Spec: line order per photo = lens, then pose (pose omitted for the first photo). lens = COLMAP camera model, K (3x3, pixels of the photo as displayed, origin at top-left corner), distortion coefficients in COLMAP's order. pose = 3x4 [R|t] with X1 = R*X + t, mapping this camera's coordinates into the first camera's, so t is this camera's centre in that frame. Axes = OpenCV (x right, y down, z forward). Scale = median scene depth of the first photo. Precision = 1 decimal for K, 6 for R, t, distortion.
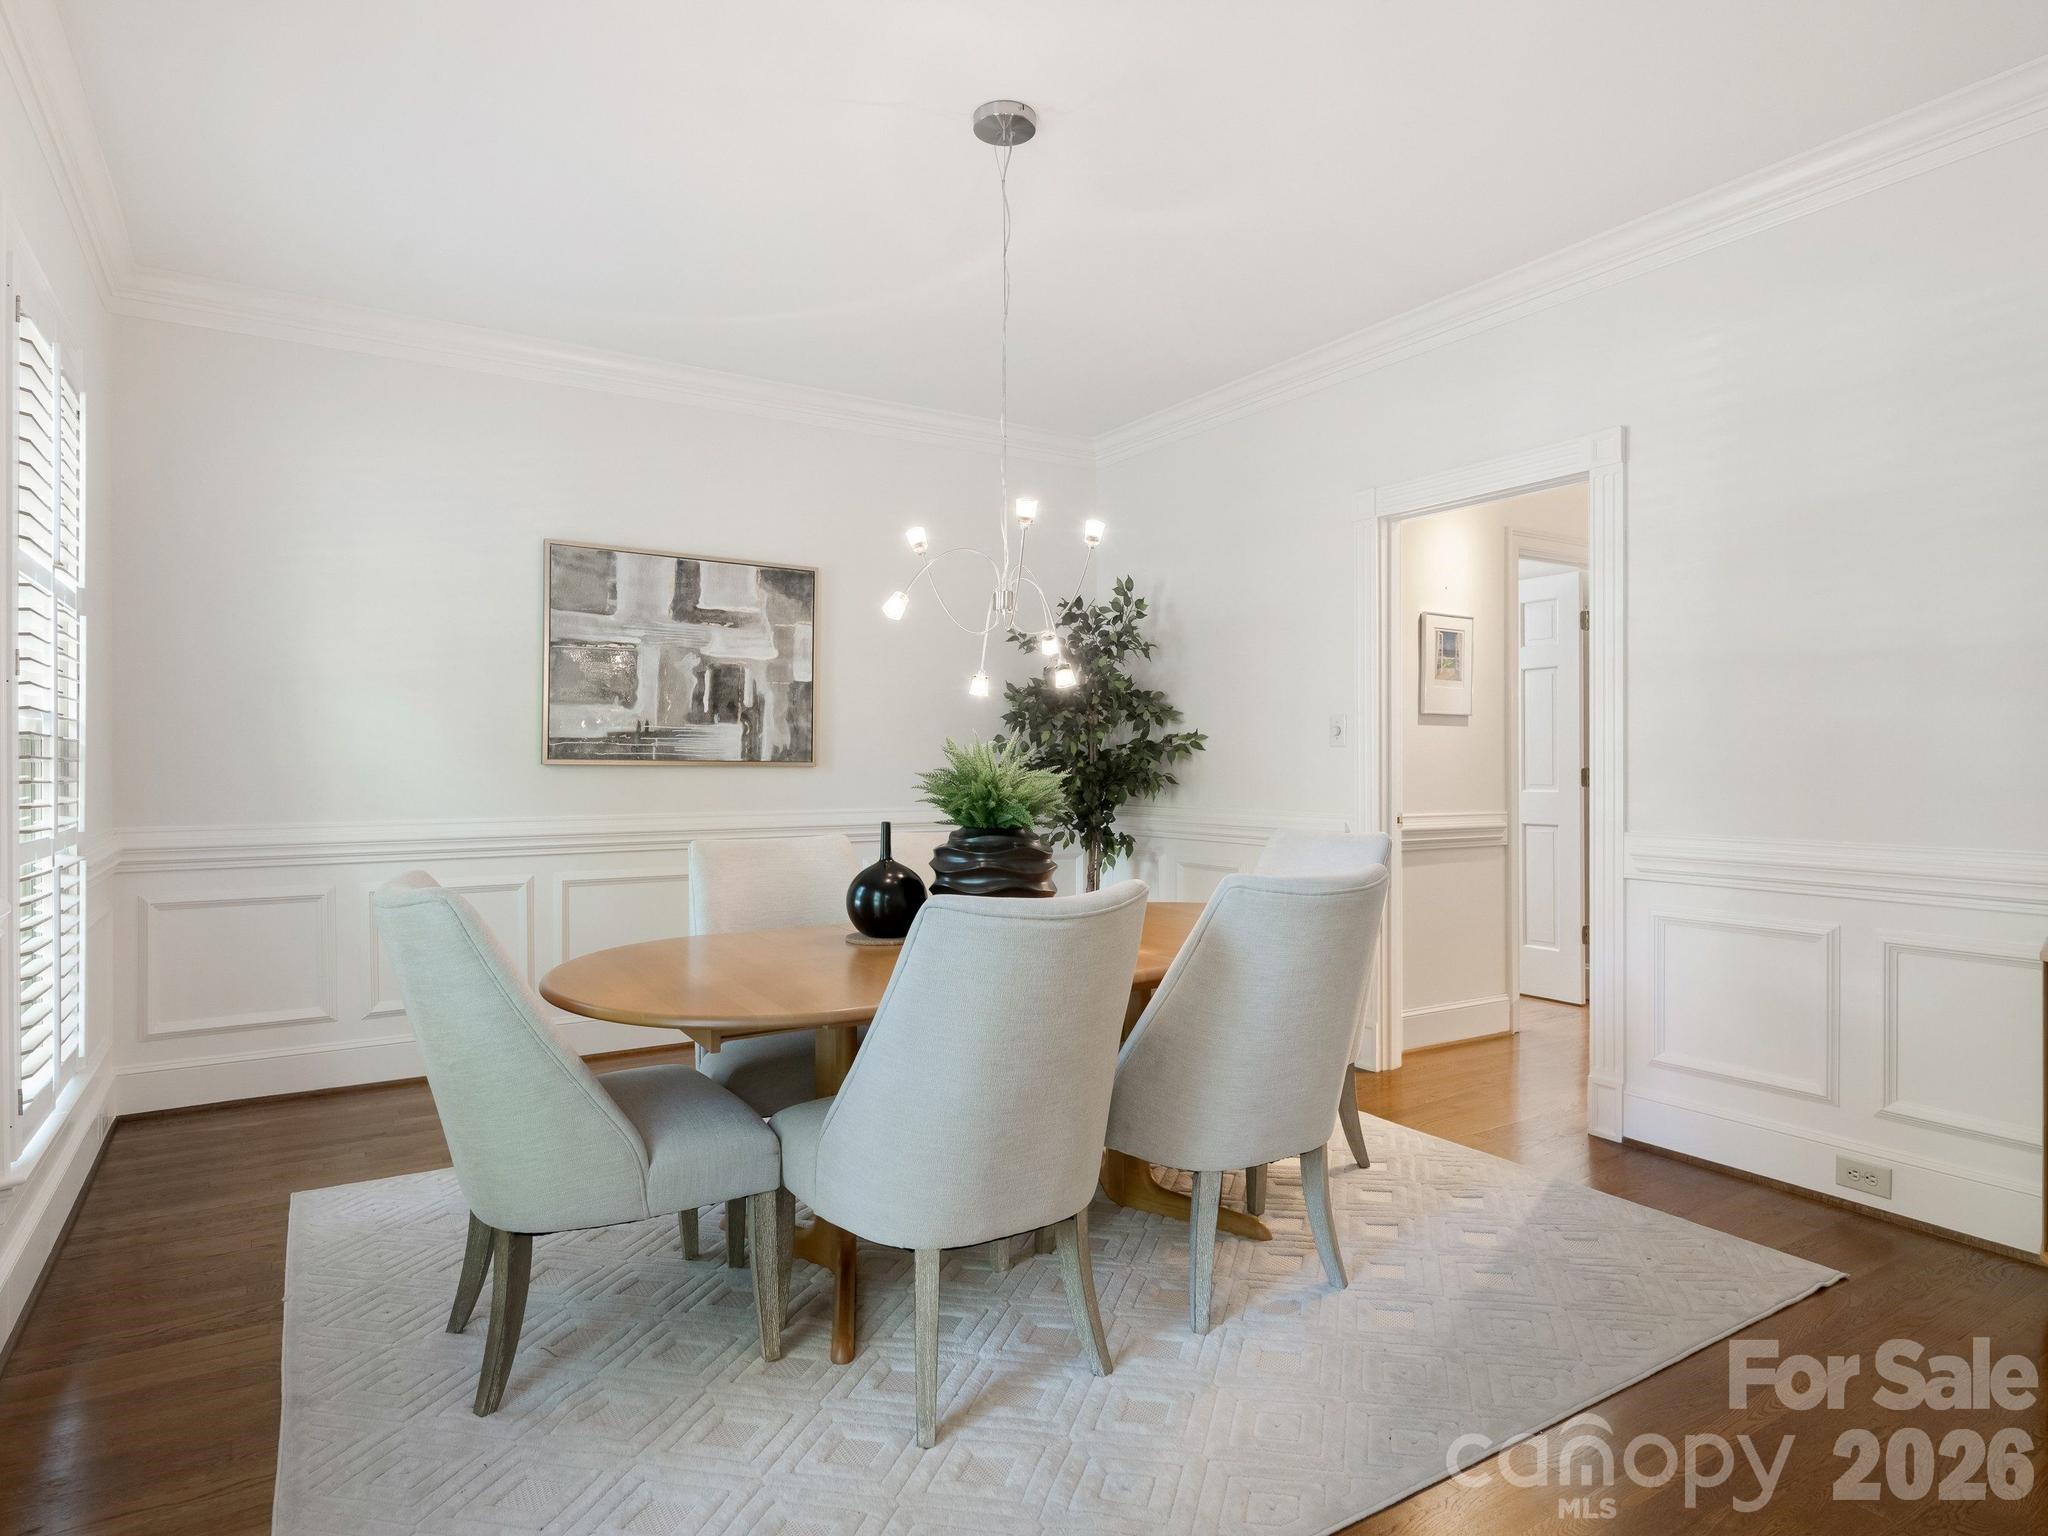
lens RADIAL K [[1169.1, 0, 1019.5], [0, 1169.1, 773.8], [0, 0, 1]] dist [-0.000906, 0.000189]
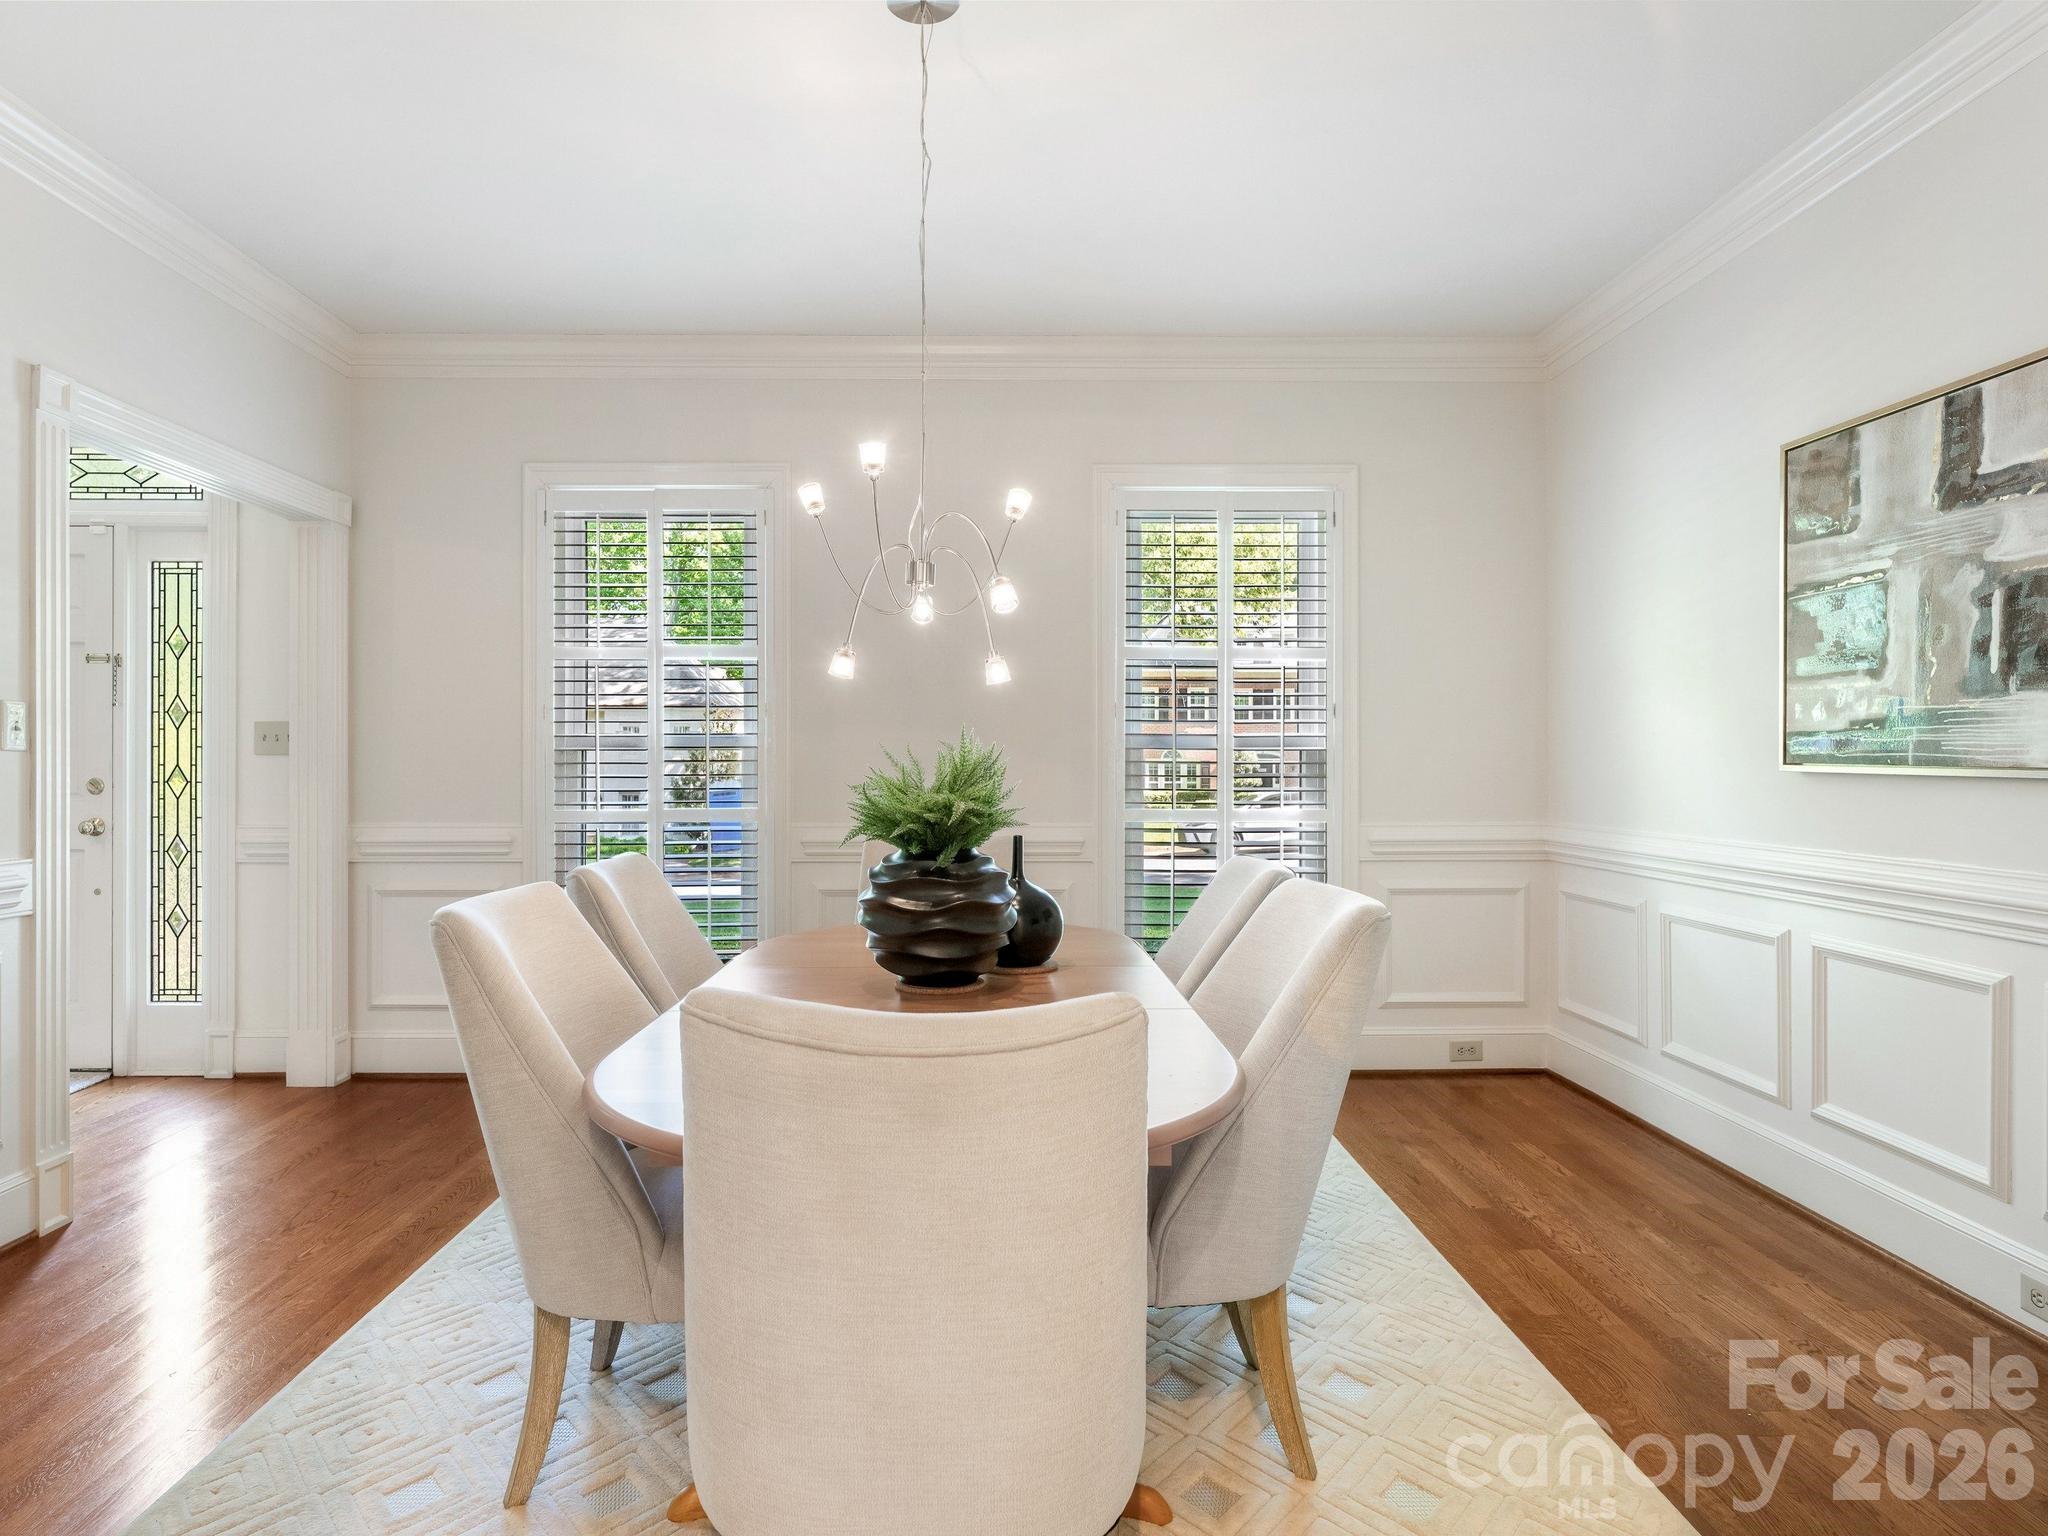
lens RADIAL K [[1169.1, 0, 1018.6], [0, 1169.1, 757.0], [0, 0, 1]] dist [-0.000906, 0.000189]
pose [[-0.510806, 0.007168, -0.859666, 0.402191], [0.006188, 0.999970, 0.004661, -0.021329], [0.859674, -0.002939, -0.510835, 0.916892]]
